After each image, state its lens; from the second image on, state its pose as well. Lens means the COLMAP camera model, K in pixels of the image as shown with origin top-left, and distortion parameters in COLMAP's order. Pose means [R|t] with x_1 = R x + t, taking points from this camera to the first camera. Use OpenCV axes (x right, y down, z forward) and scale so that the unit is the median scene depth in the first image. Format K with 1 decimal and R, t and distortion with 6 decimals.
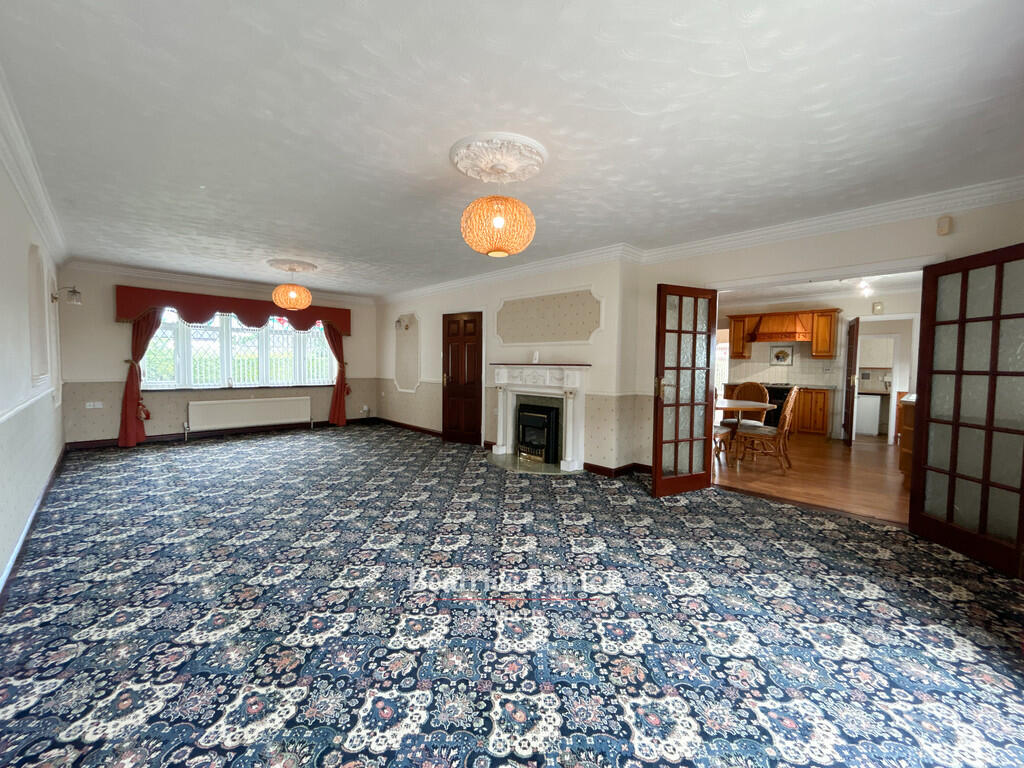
lens RADIAL K [[414.0, 0, 512.0], [0, 414.0, 384.0], [0, 0, 1]] dist [0.000191, 0.000016]
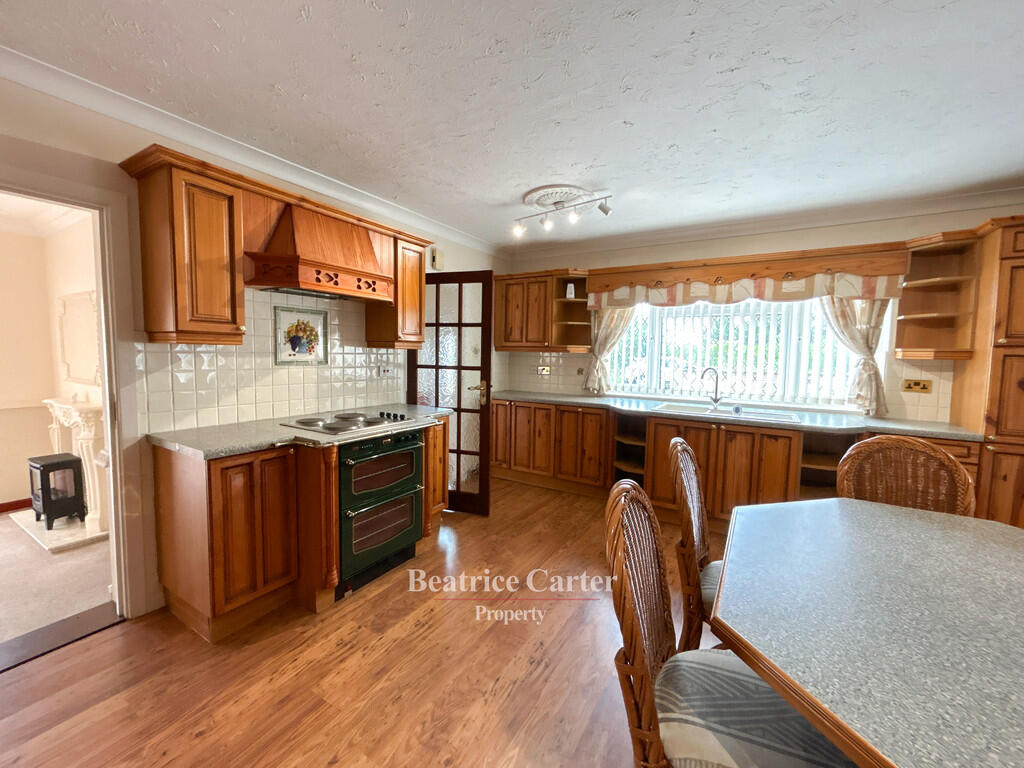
lens RADIAL K [[414.0, 0, 512.0], [0, 414.0, 384.0], [0, 0, 1]] dist [0.000191, 0.000016]
pose [[-0.944771, -0.051025, 0.323734, 0.496341], [-0.015061, 0.993522, 0.112640, -0.108635], [-0.327384, 0.101543, -0.939419, 1.950933]]
